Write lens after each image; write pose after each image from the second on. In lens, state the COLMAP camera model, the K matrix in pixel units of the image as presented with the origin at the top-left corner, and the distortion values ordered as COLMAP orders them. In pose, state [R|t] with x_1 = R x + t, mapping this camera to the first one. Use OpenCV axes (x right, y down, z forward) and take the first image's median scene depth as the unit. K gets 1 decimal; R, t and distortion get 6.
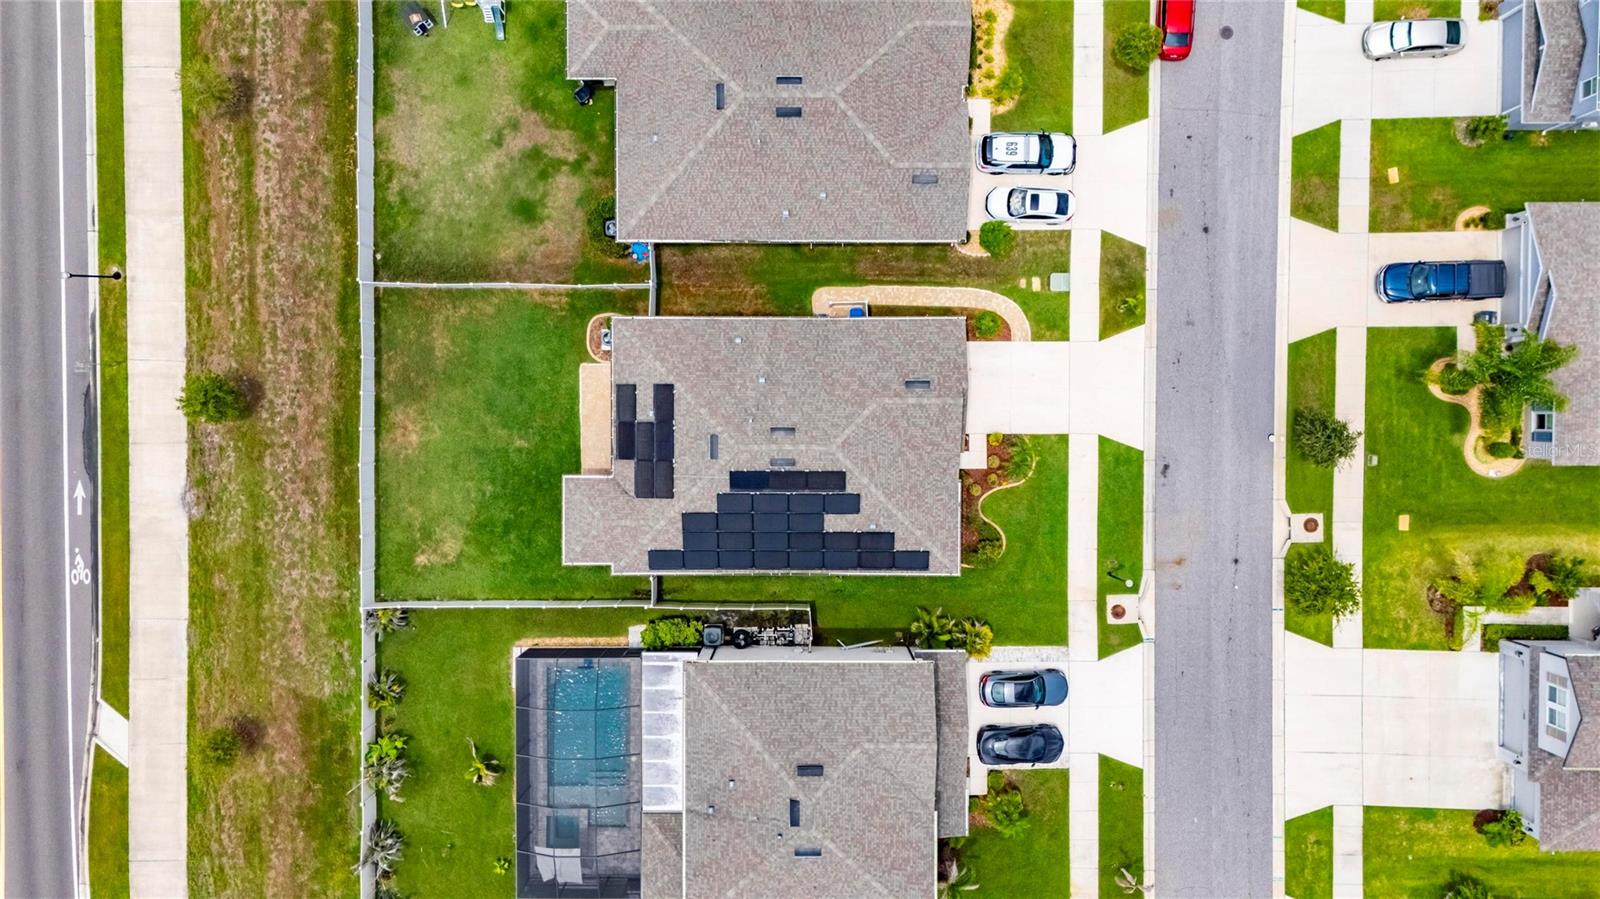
lens RADIAL K [[1174.4, 0, 800.0], [0, 1174.4, 449.5], [0, 0, 1]] dist [0.074515, -0.080410]
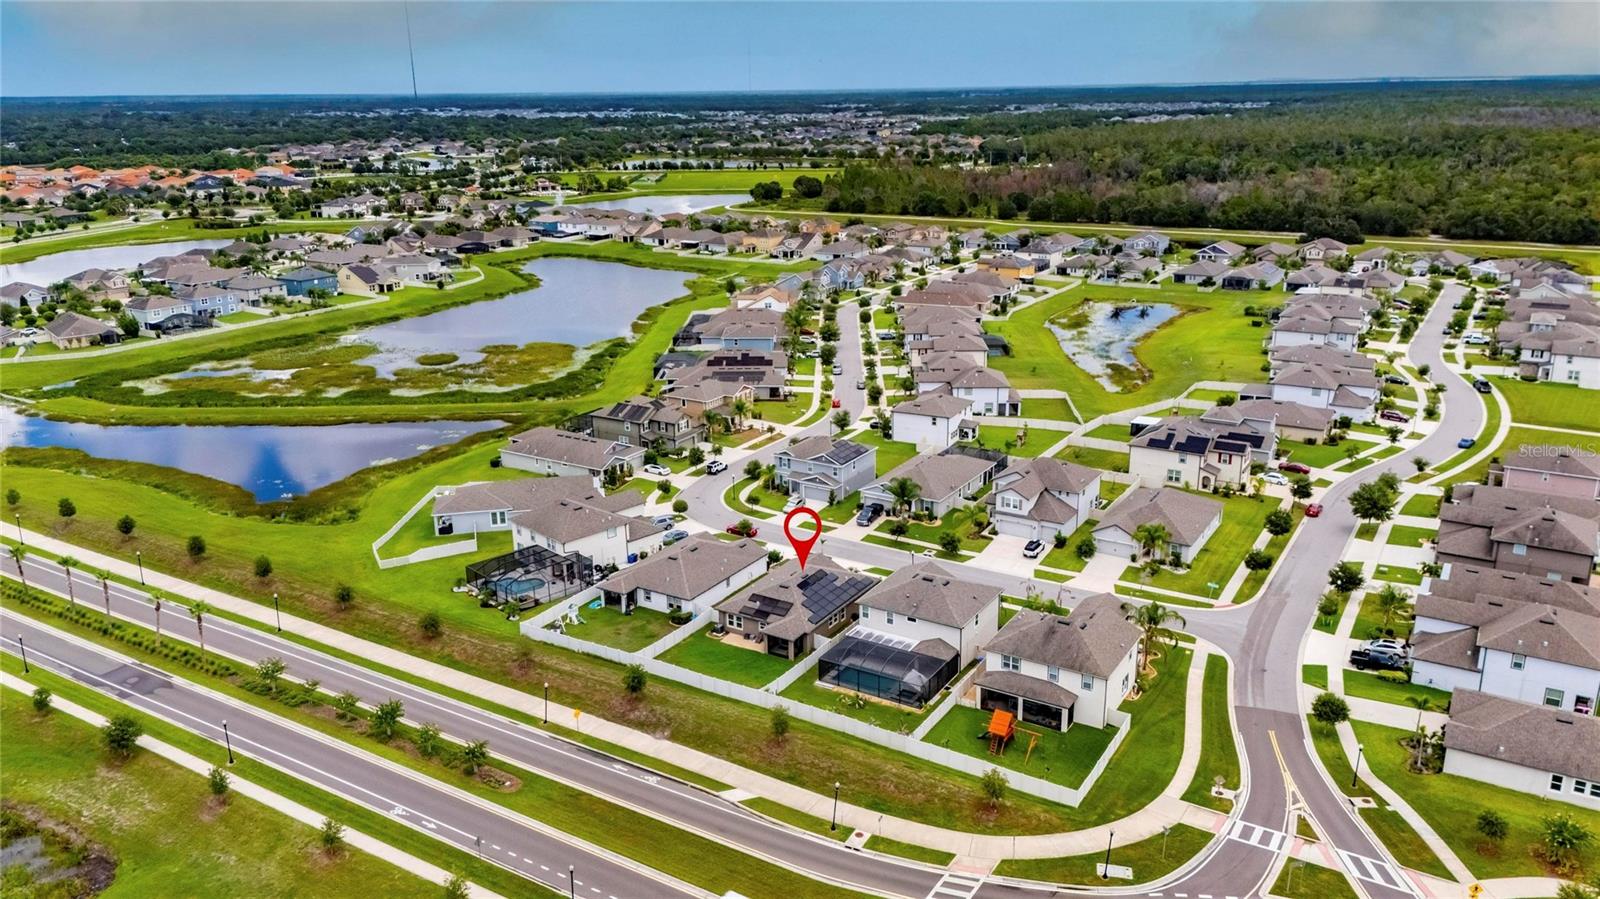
lens RADIAL K [[1174.4, 0, 800.0], [0, 1174.4, 449.5], [0, 0, 1]] dist [0.074515, -0.080410]
pose [[0.524395, -0.254823, 0.812450, -1.791679], [0.851397, 0.144013, -0.504364, 1.106027], [0.011520, 0.956204, 0.292476, 0.013718]]
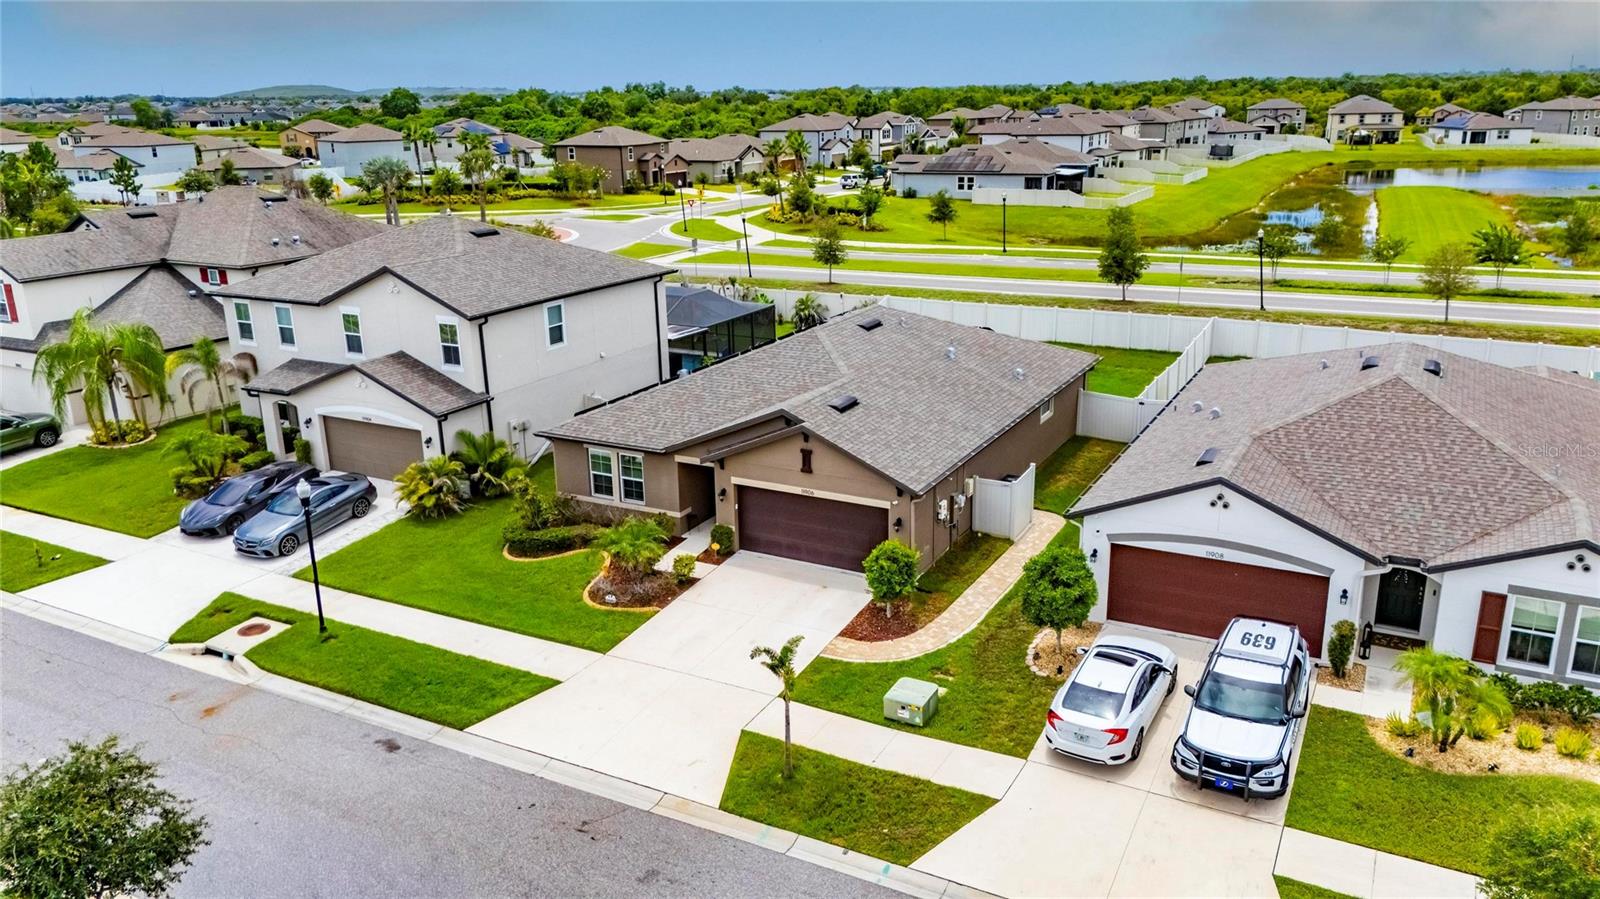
lens RADIAL K [[1174.4, 0, 800.0], [0, 1174.4, 449.5], [0, 0, 1]] dist [0.074515, -0.080410]
pose [[-0.474213, 0.269499, -0.838148, 0.560911], [-0.880125, -0.120891, 0.459092, -0.286857], [0.022400, 0.955382, 0.294521, 0.786589]]
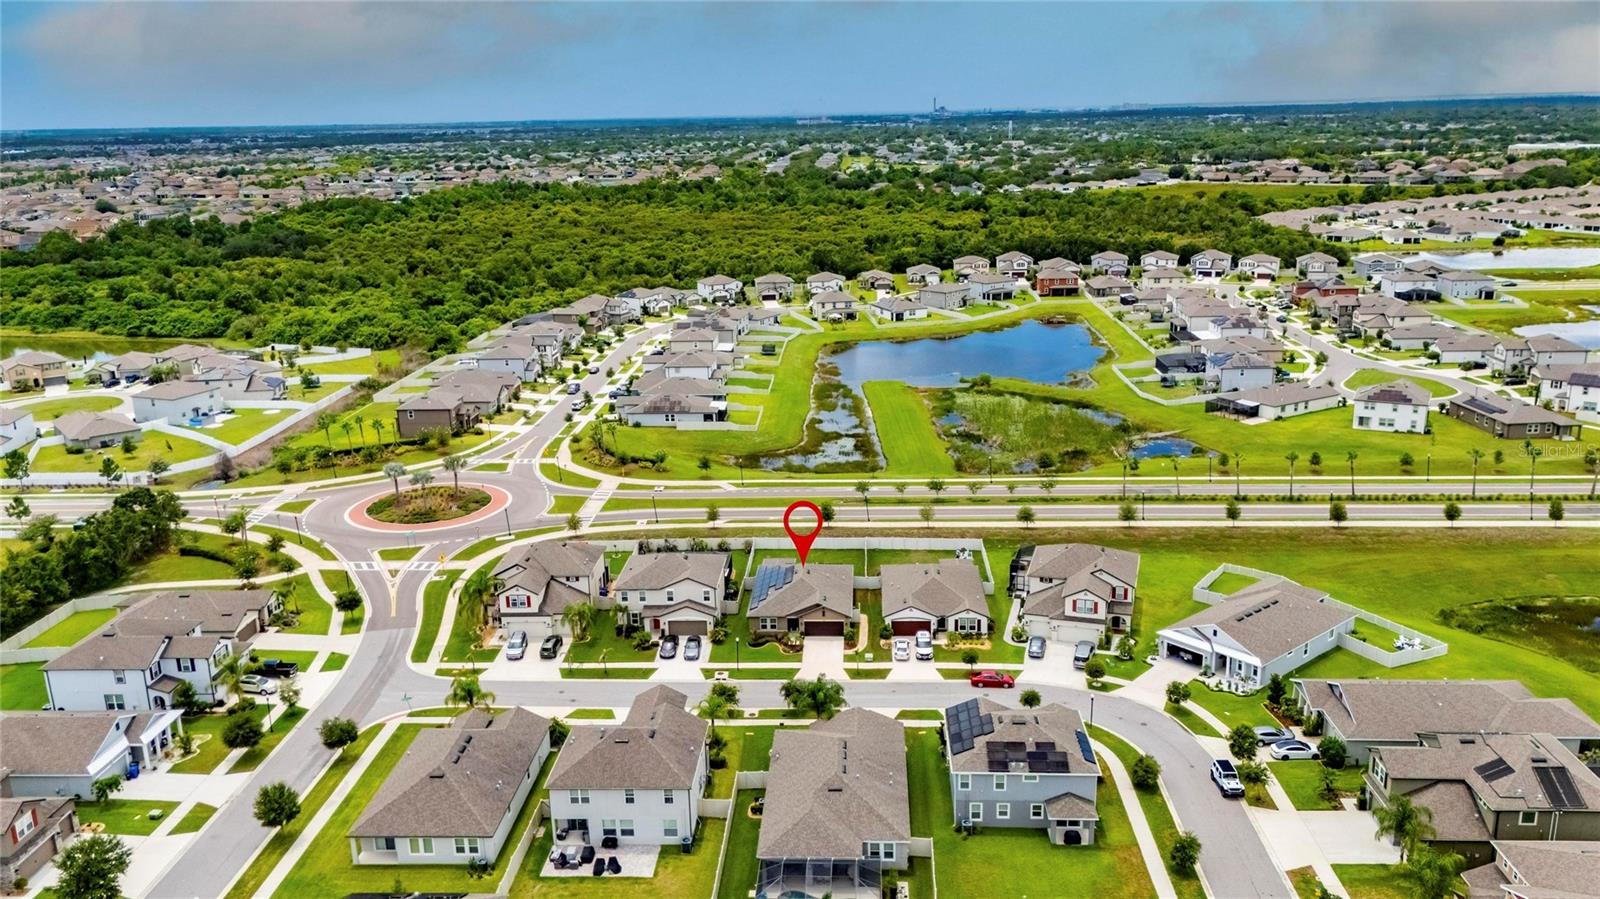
lens RADIAL K [[1219.7, 0, 800.0], [0, 1219.7, 449.5], [0, 0, 1]] dist [0.087668, -0.099335]
pose [[-0.048002, 0.271447, -0.961256, 2.362615], [-0.998544, 0.010669, 0.052877, -0.138119], [0.024609, 0.962394, 0.270540, -0.023134]]
